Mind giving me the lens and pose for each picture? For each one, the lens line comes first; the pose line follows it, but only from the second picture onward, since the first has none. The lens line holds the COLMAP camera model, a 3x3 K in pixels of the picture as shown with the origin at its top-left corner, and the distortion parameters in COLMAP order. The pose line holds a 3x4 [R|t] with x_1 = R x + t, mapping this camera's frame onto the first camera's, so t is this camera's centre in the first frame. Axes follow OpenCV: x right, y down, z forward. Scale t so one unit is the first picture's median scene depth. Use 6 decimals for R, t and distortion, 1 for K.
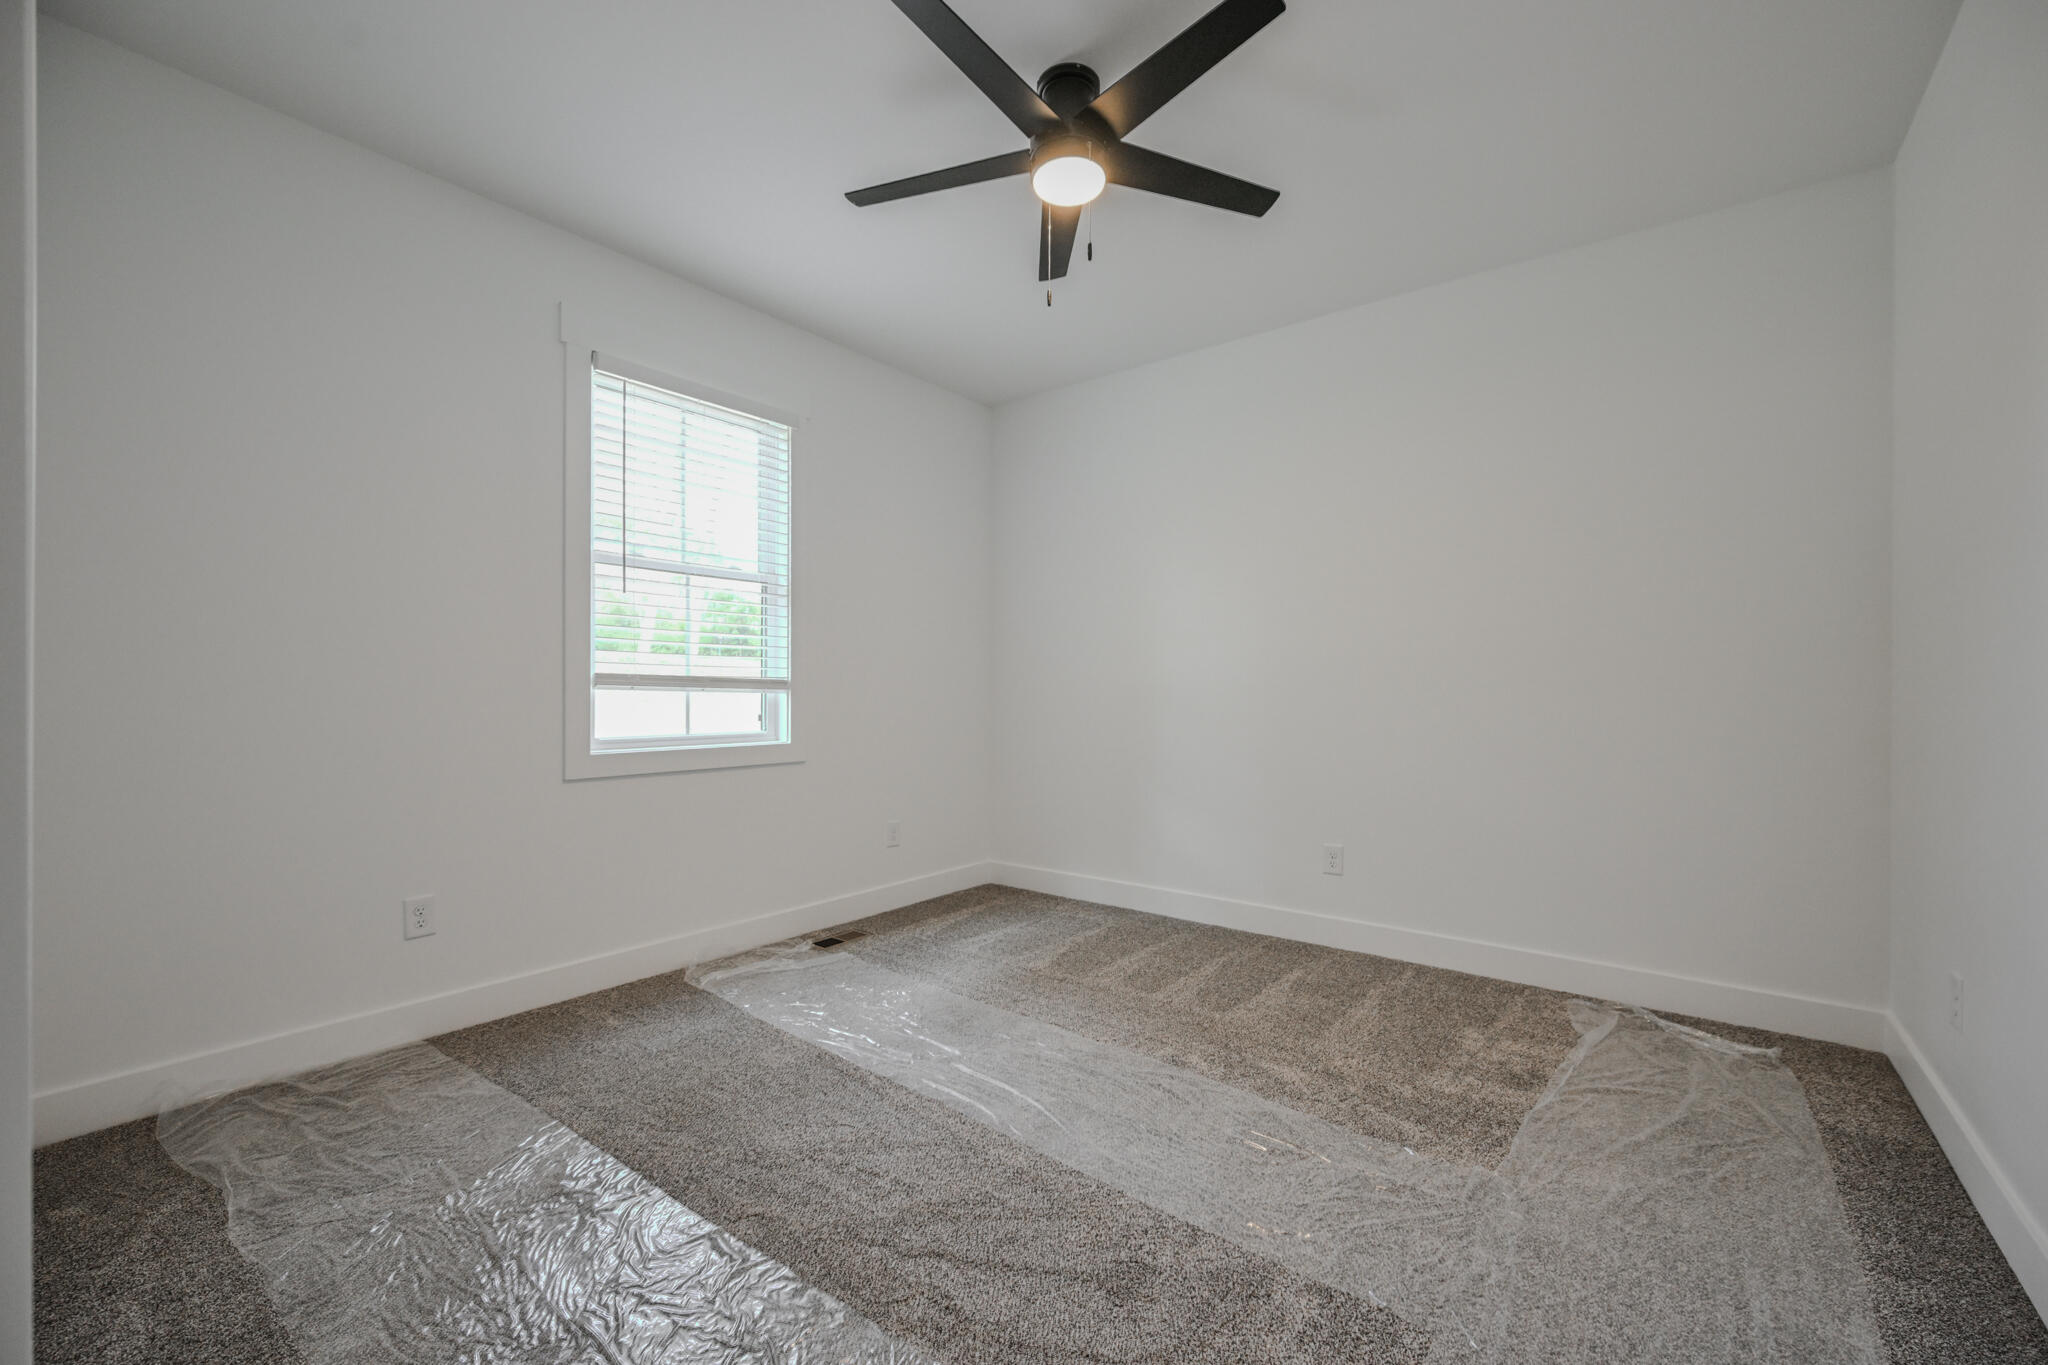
lens RADIAL K [[838.3, 0, 1018.3], [0, 838.3, 684.0], [0, 0, 1]] dist [0.000218, 0.000365]
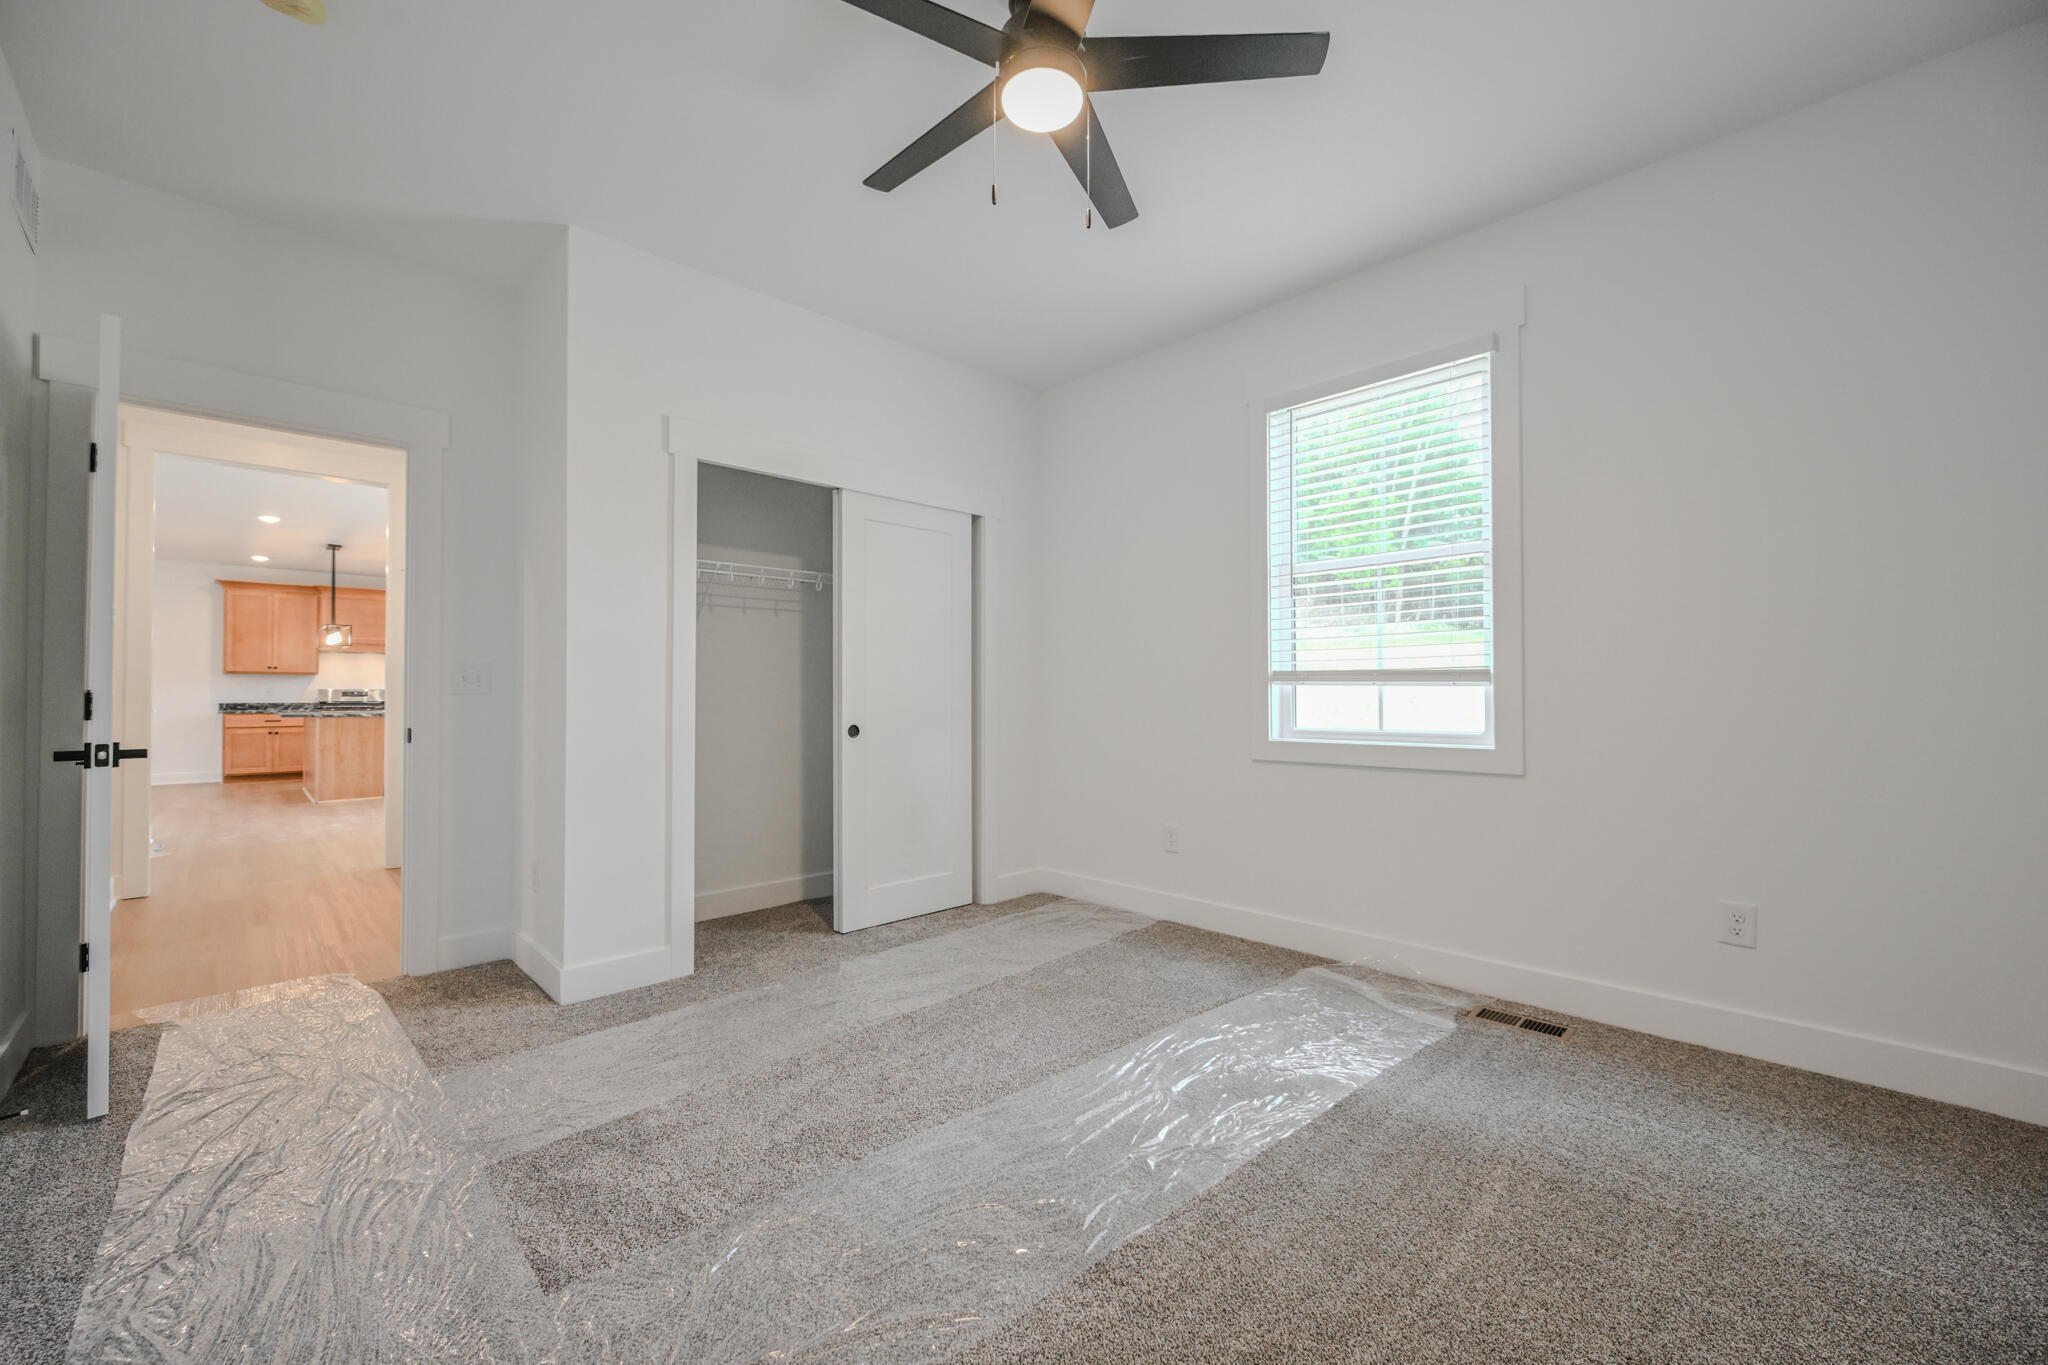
lens RADIAL K [[822.2, 0, 1033.3], [0, 822.2, 682.6], [0, 0, 1]] dist [0.001937, 0.000059]
pose [[-0.117327, -0.007520, -0.993065, 0.597325], [0.021657, 0.999714, -0.010129, 0.006406], [0.992857, -0.022695, -0.117131, 0.721635]]
